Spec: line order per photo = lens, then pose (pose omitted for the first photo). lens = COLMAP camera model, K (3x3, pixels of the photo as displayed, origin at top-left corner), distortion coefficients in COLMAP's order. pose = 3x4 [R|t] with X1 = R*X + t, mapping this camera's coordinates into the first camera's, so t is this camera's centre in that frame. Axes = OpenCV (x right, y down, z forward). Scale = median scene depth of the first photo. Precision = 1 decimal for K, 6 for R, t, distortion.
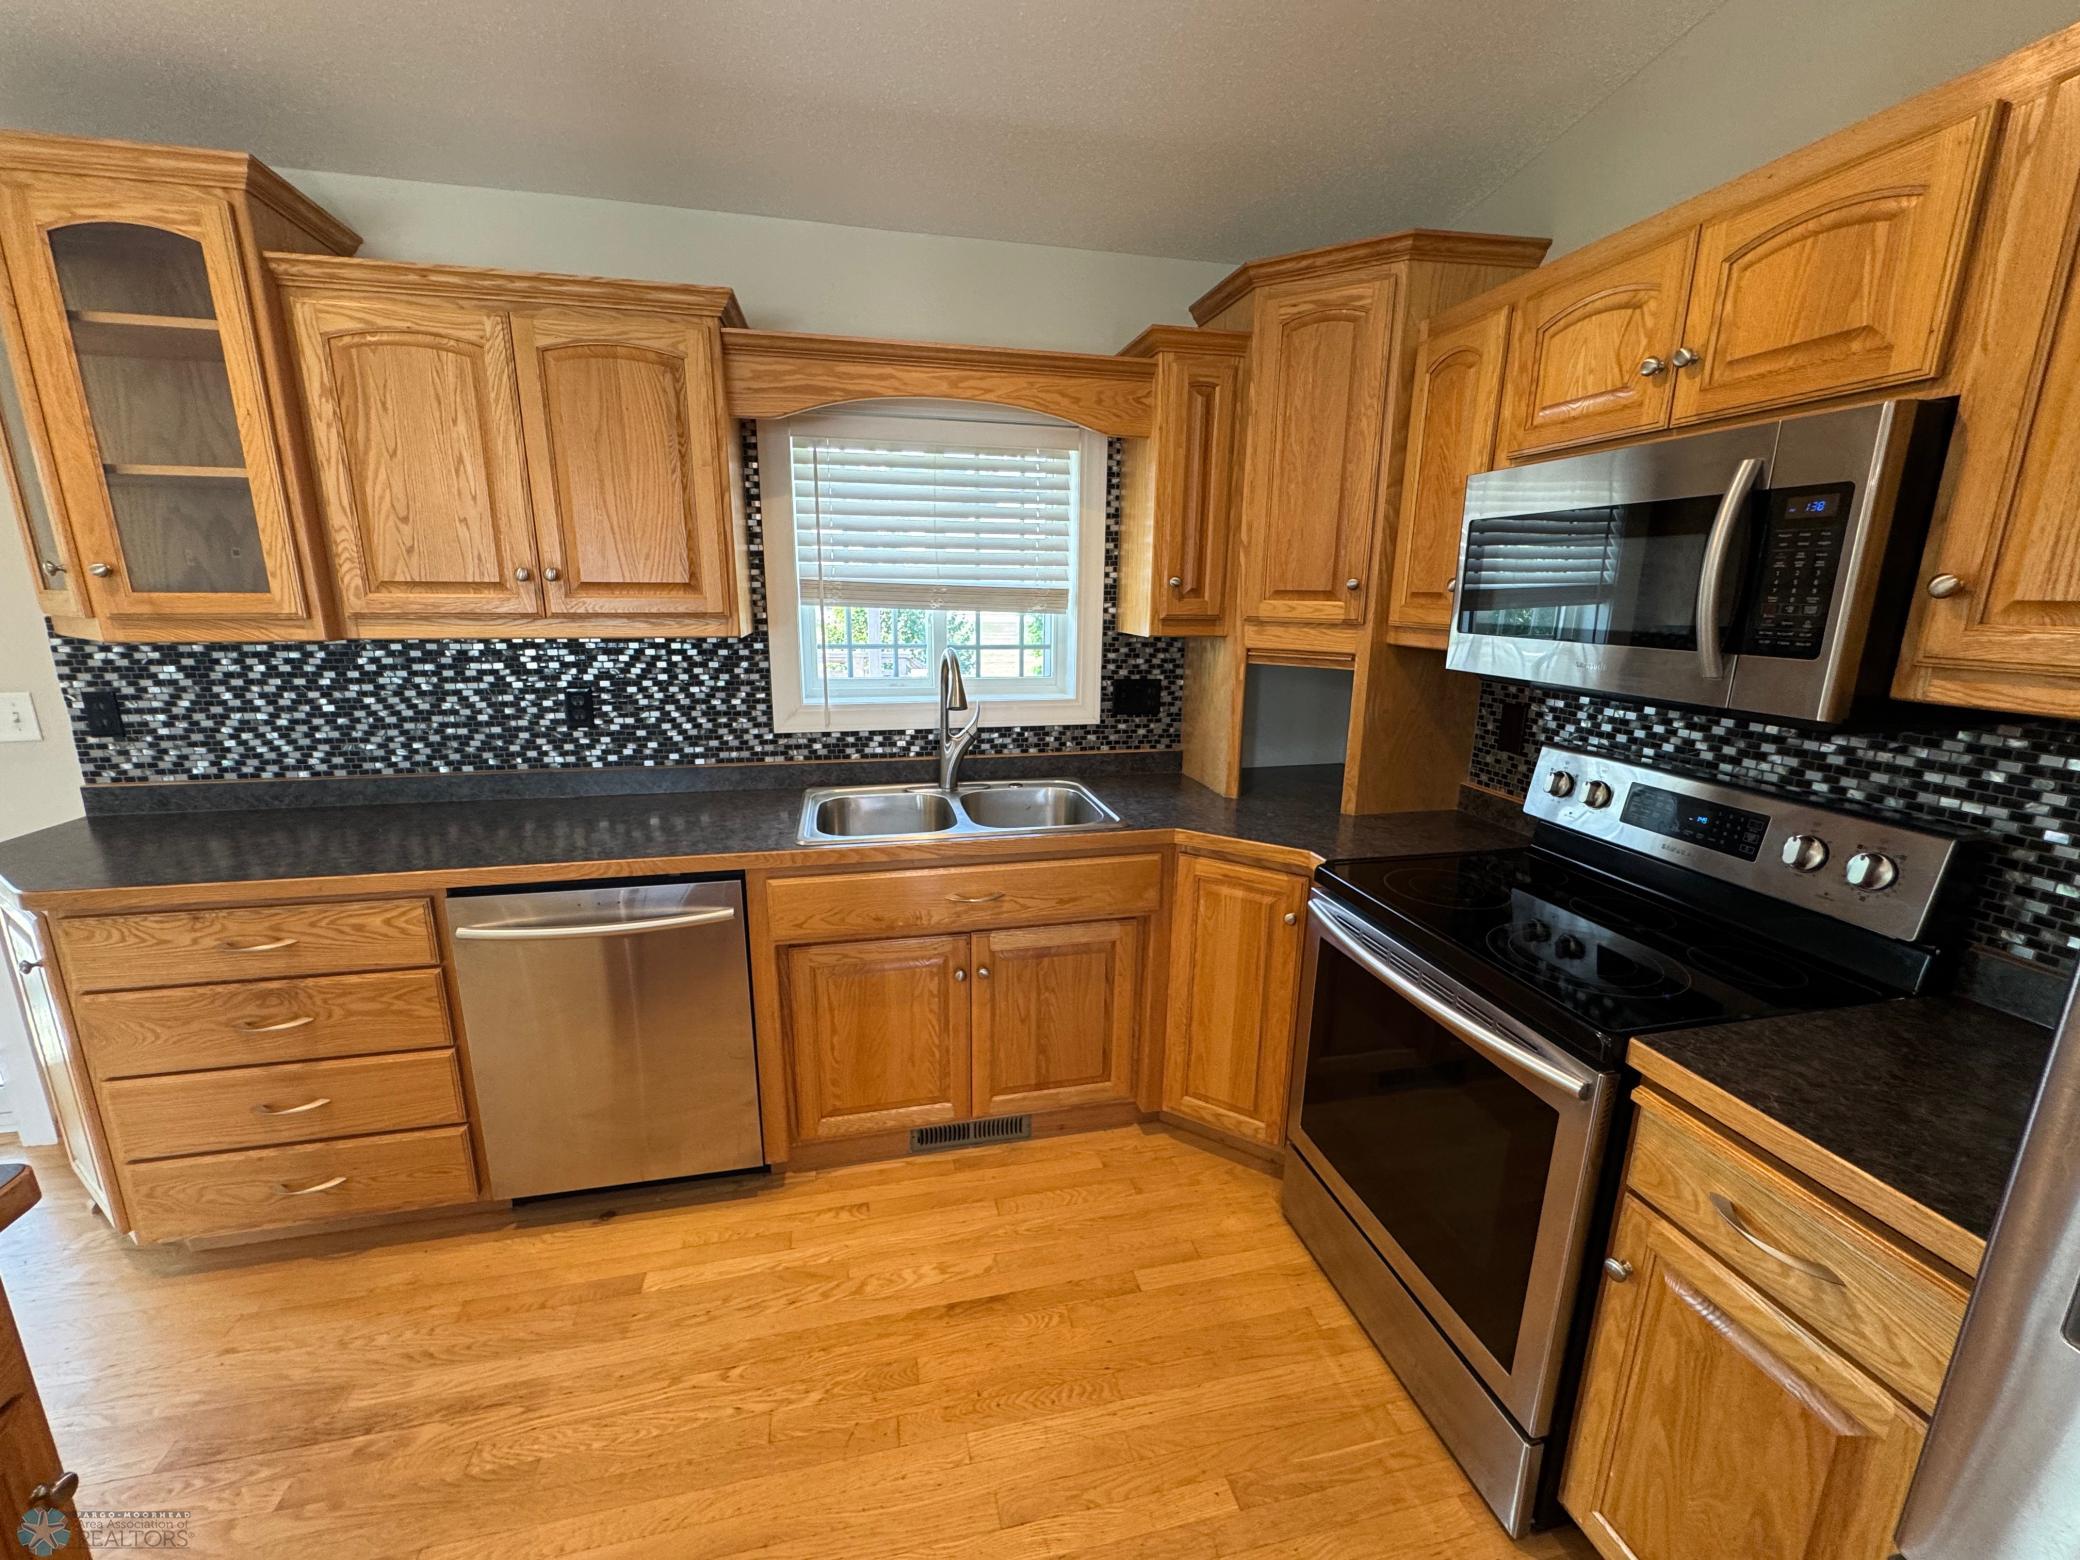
lens RADIAL K [[831.2, 0, 1038.2], [0, 831.2, 776.0], [0, 0, 1]] dist [0.000068, -0.000319]
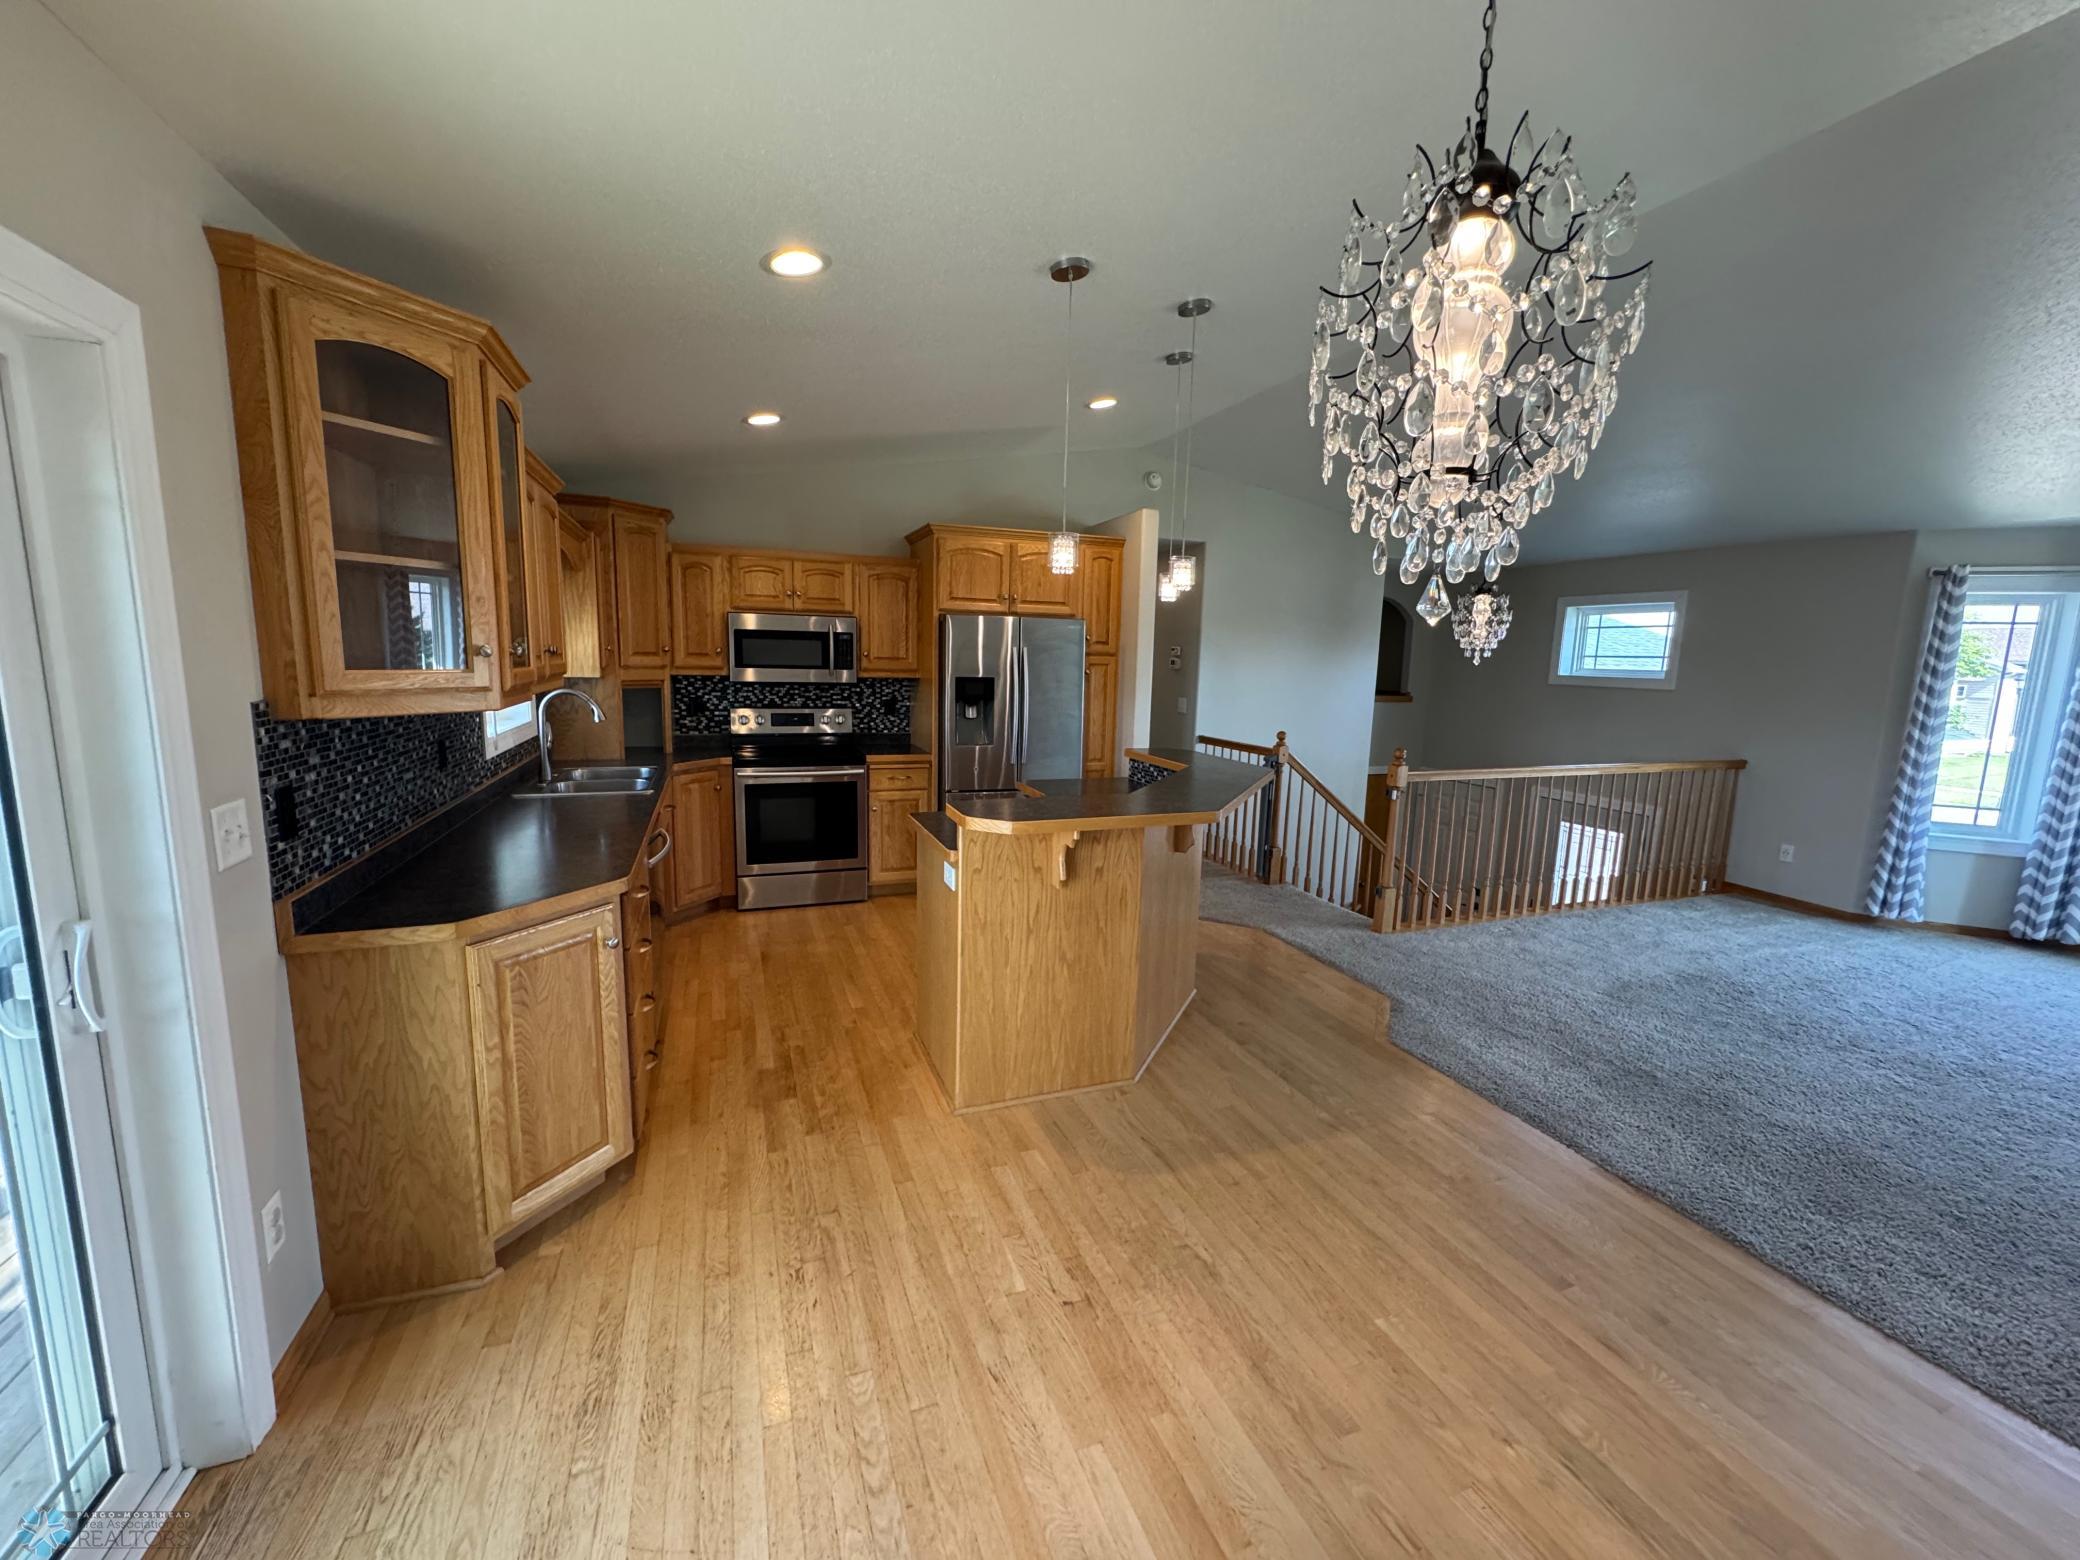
lens RADIAL K [[831.2, 0, 1038.2], [0, 831.2, 776.0], [0, 0, 1]] dist [0.000068, -0.000319]
pose [[-0.136385, -0.158477, 0.977898, -1.914148], [0.195514, 0.963400, 0.183396, -0.107937], [-0.971171, 0.216205, -0.100409, 0.296470]]
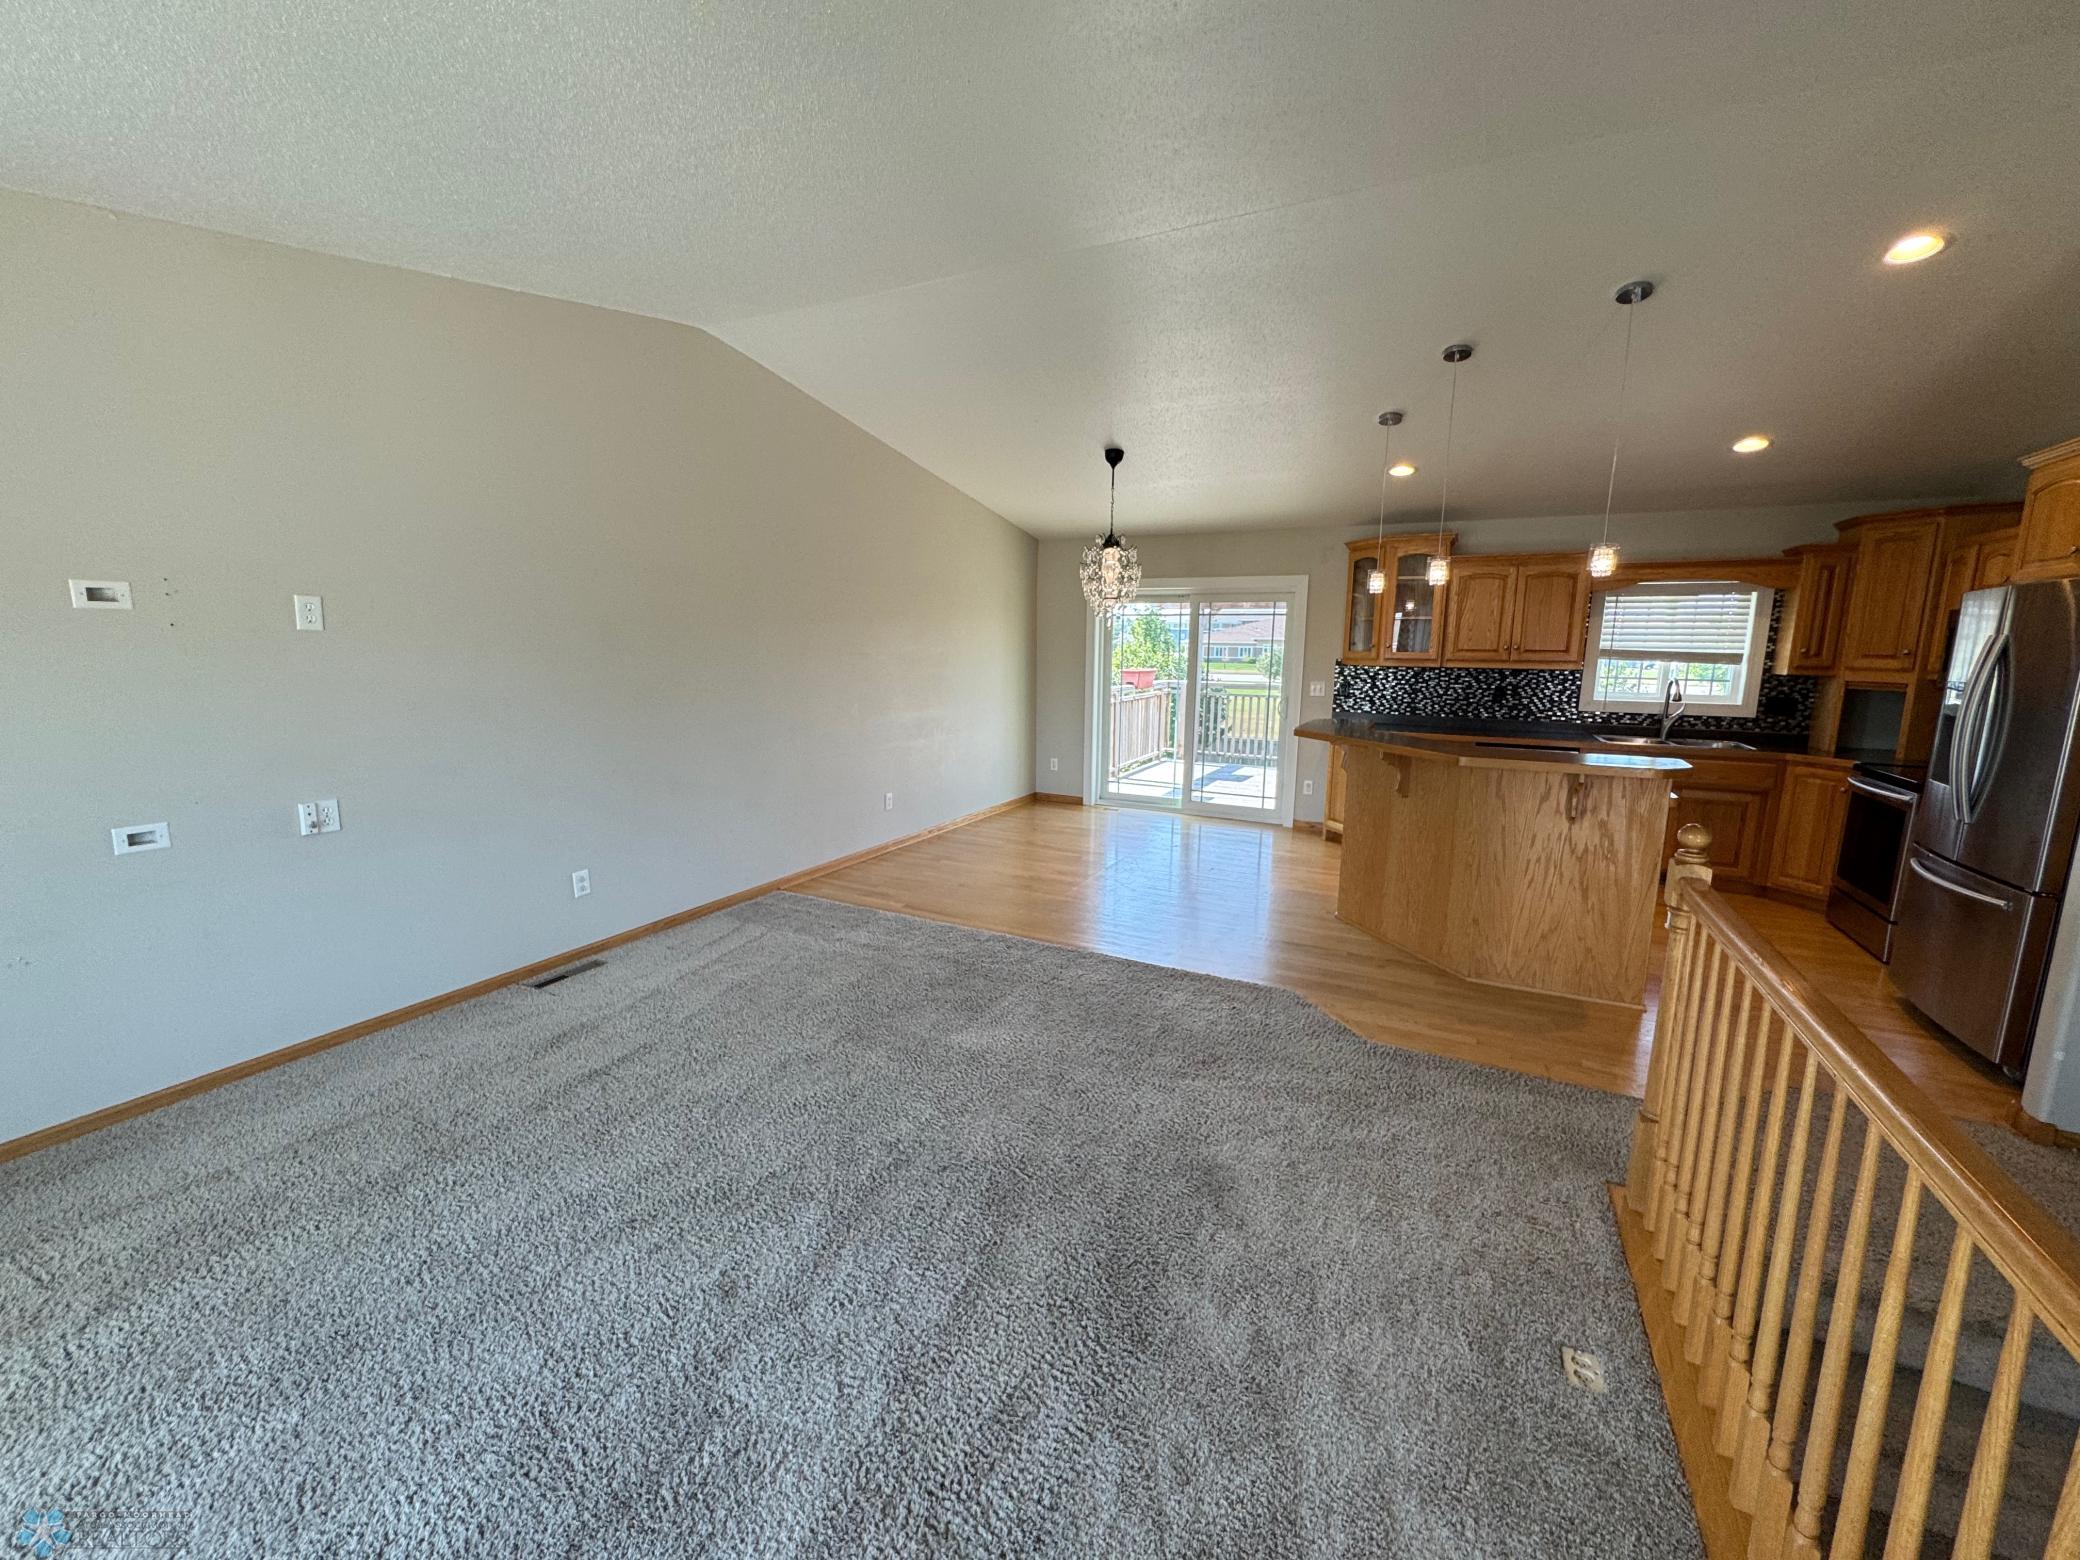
lens RADIAL K [[831.2, 0, 1038.2], [0, 831.2, 776.0], [0, 0, 1]] dist [0.000068, -0.000319]
pose [[0.769204, 0.100497, -0.631051, 0.024041], [-0.147440, 0.988821, -0.022246, 0.466214], [0.621761, 0.110154, 0.775422, -2.033762]]
